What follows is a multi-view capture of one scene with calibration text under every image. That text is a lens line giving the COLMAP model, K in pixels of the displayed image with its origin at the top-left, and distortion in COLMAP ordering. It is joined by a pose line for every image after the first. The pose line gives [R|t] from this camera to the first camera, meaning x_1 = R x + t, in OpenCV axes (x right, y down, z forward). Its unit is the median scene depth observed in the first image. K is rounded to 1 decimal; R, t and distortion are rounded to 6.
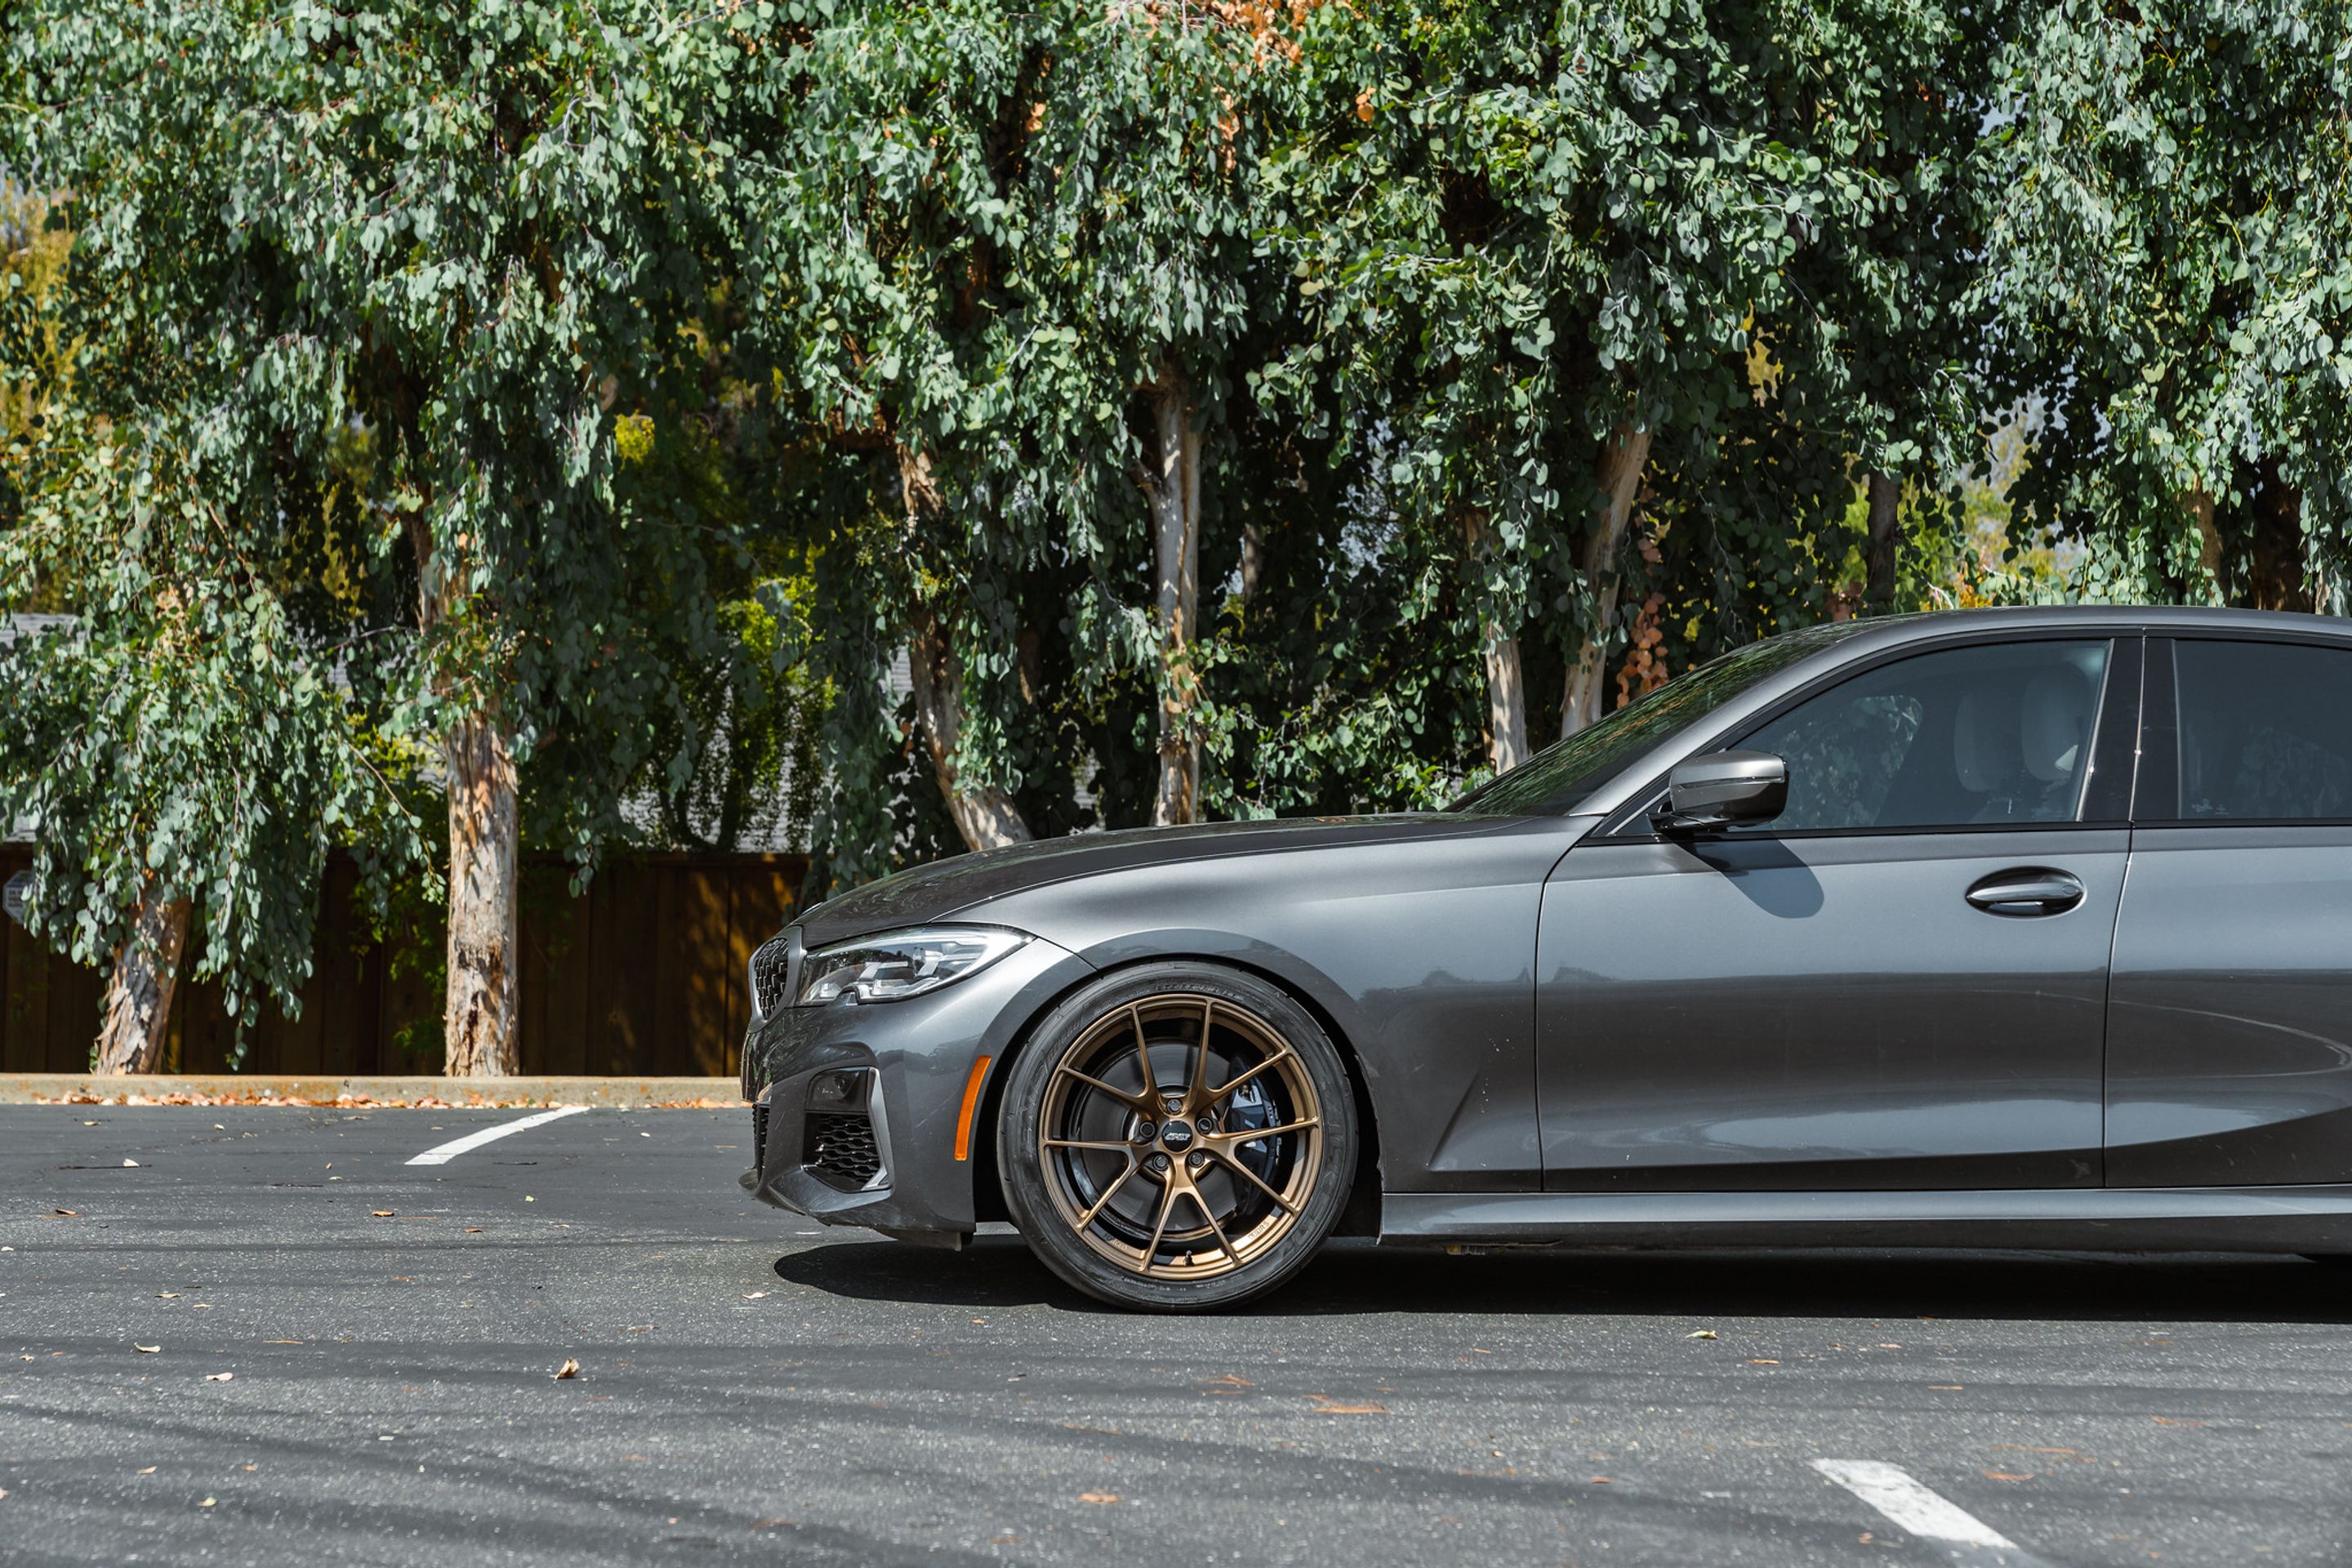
lens RADIAL K [[4630.1, 0, 1170.4], [0, 4630.1, 824.0], [0, 0, 1]] dist [0.039103, 0.000000]
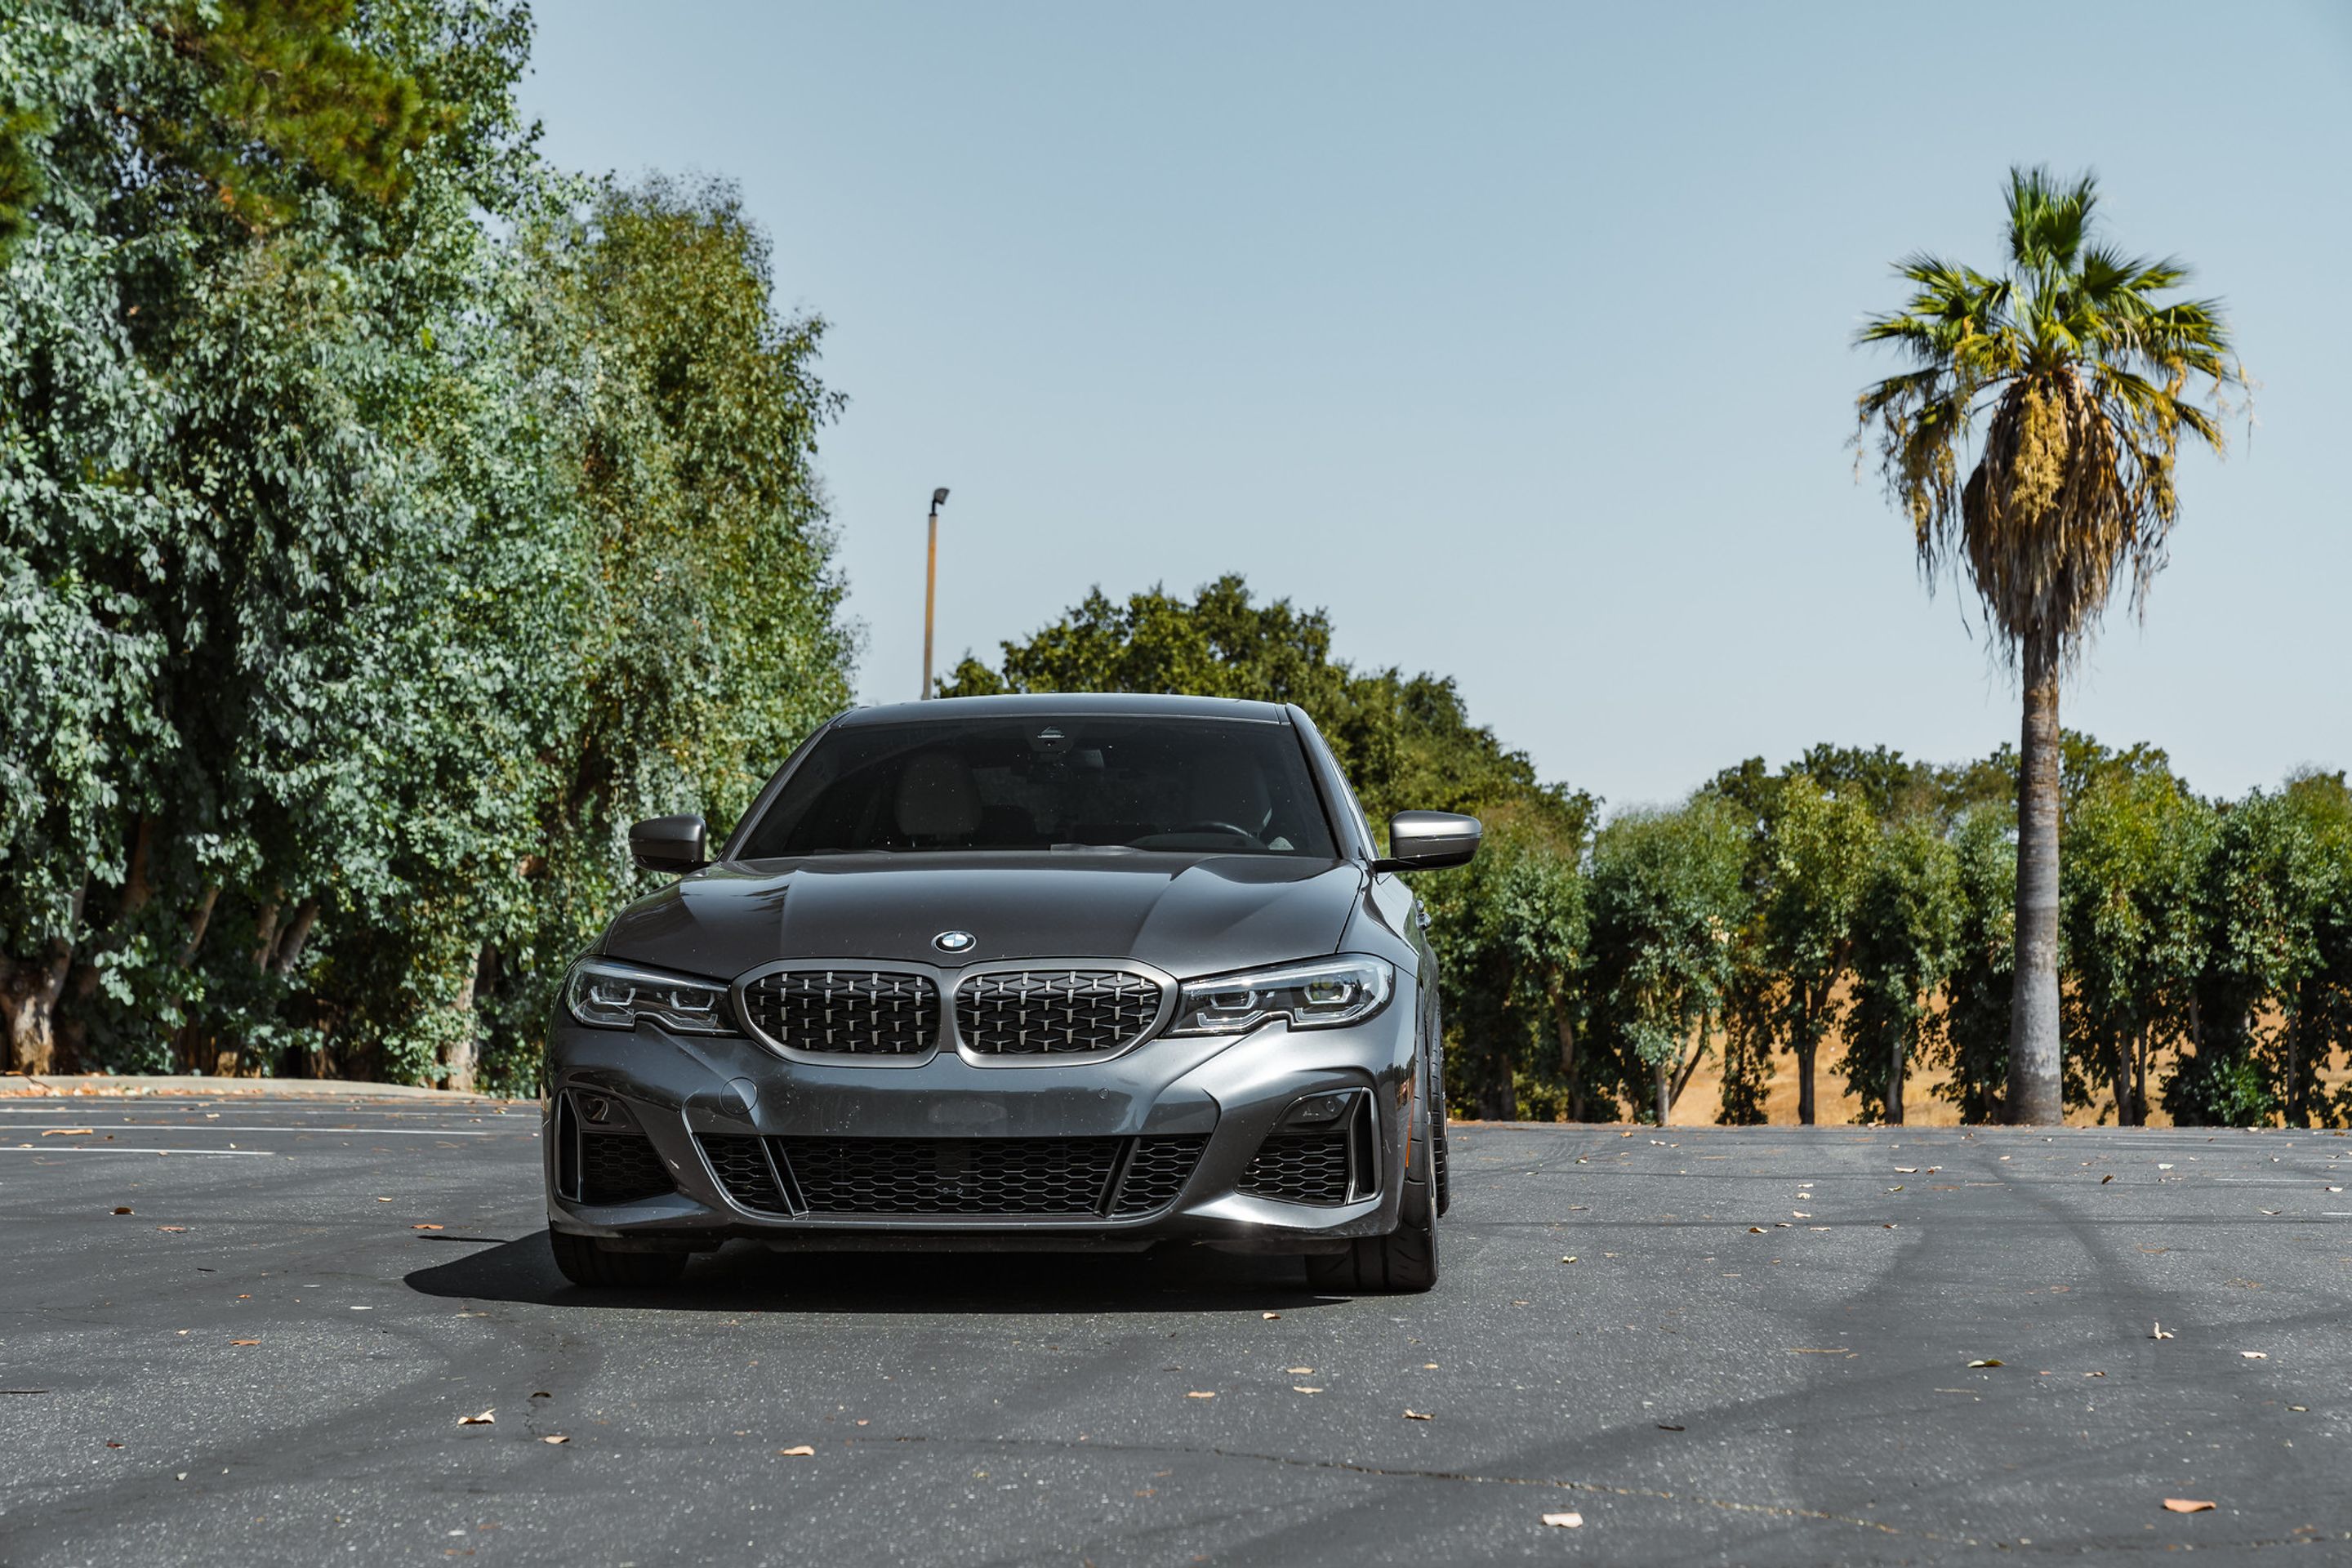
lens RADIAL K [[4124.0, 0, 1171.2], [0, 4124.0, 780.3], [0, 0, 1]] dist [0.020221, 0.000000]
pose [[0.163076, 0.029727, 0.986166, -0.489677], [-0.018943, 0.999456, -0.026995, 0.003382], [-0.986432, -0.014279, 0.163550, 0.421461]]
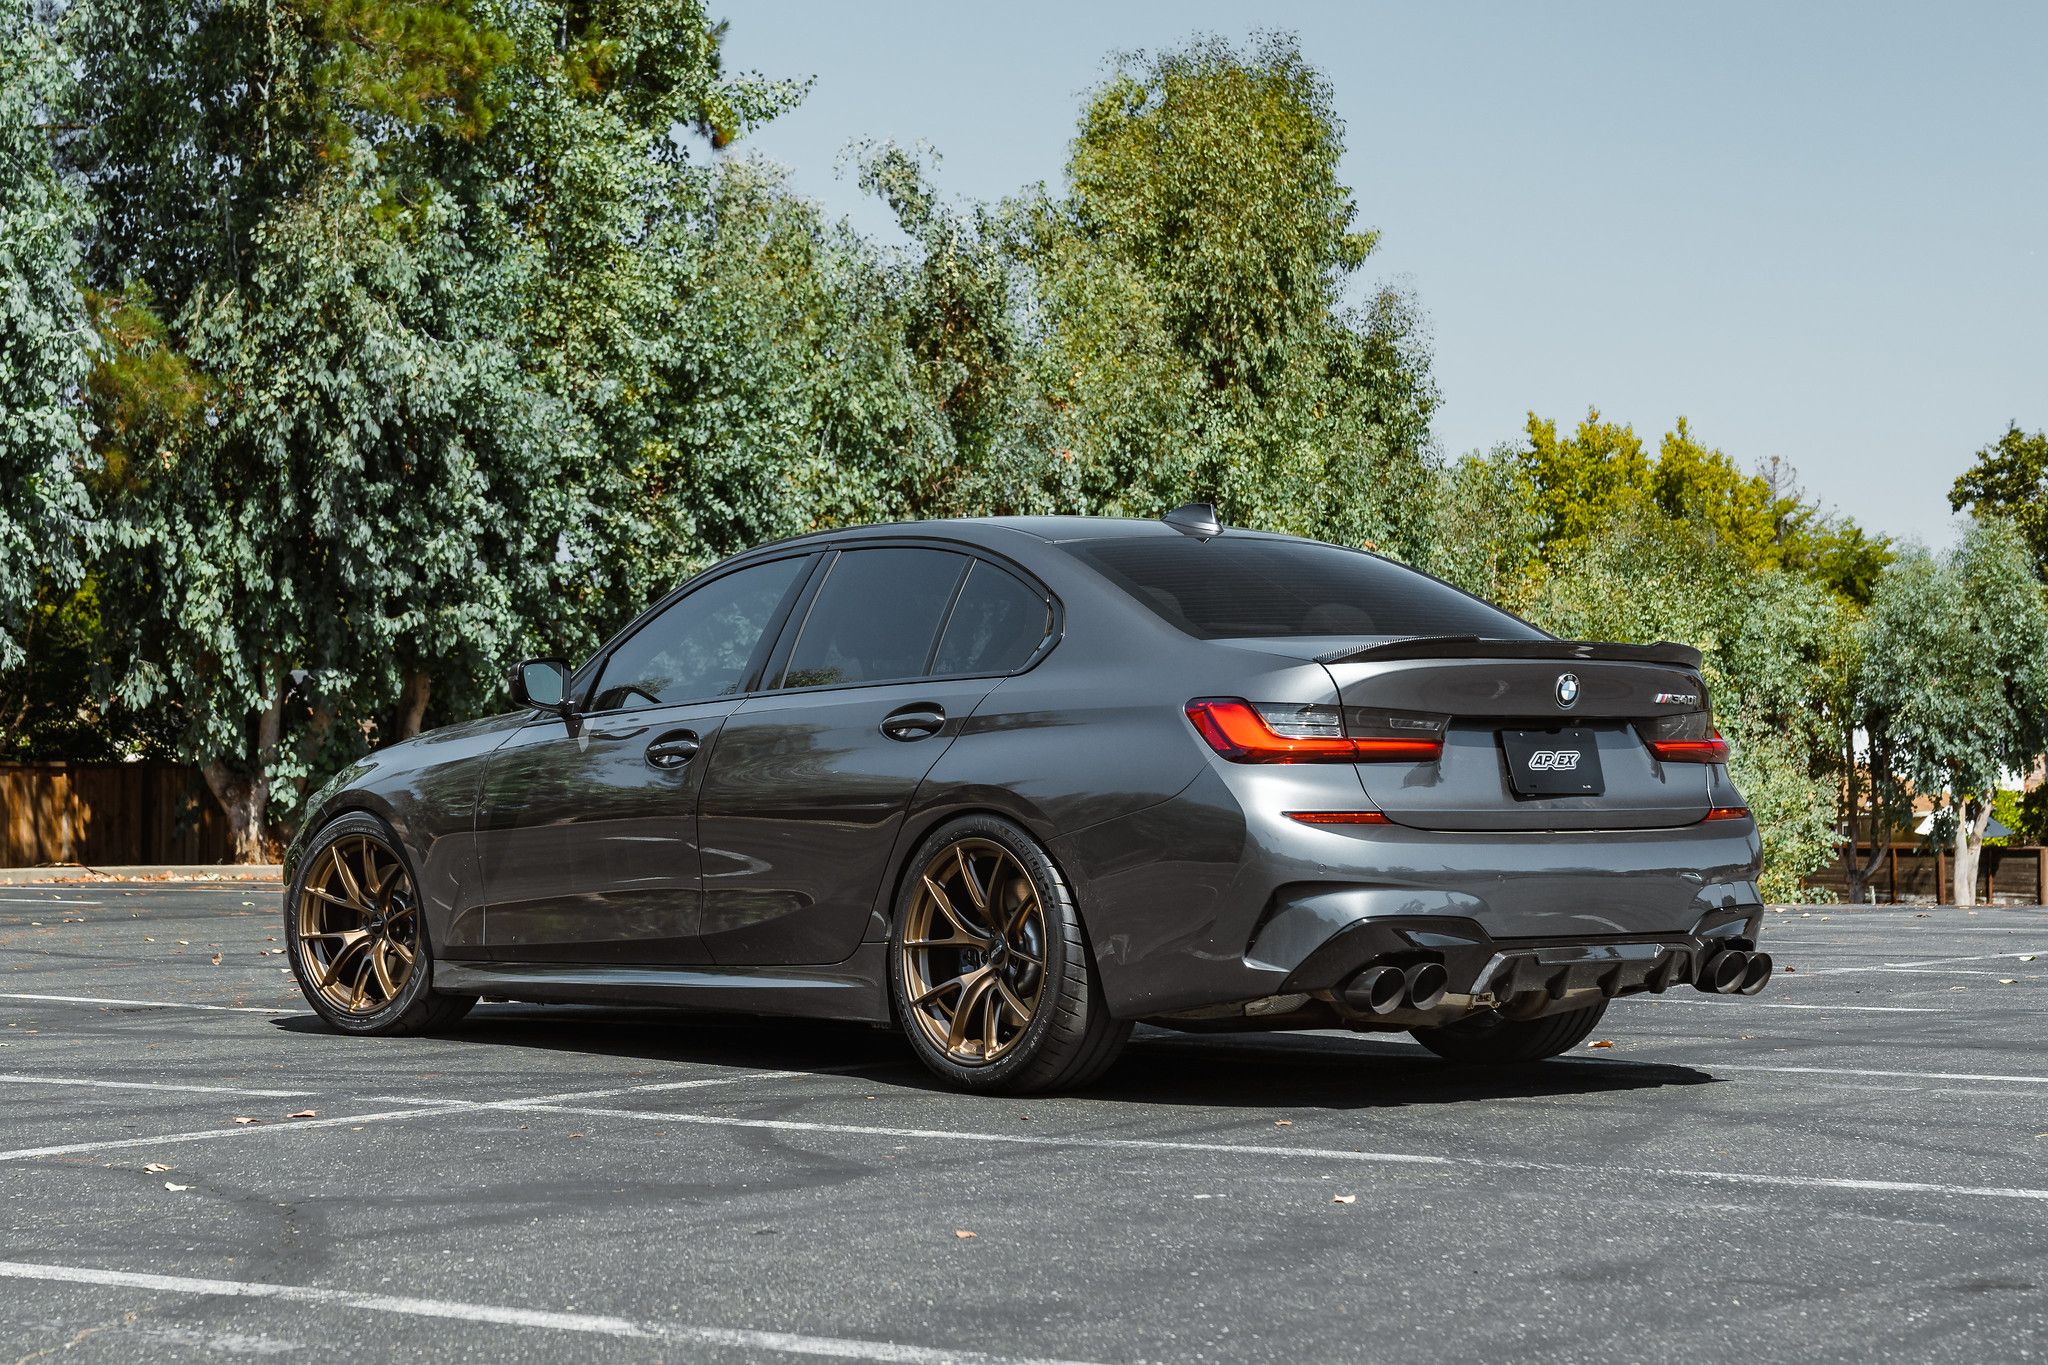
lens RADIAL K [[3952.7, 0, 763.0], [0, 3952.7, 548.8], [0, 0, 1]] dist [-0.011866, 0.000000]
pose [[0.637431, 0.013759, 0.770385, -0.303003], [0.011353, 0.999564, -0.027245, -0.014632], [-0.770424, 0.026113, 0.636997, -0.296517]]
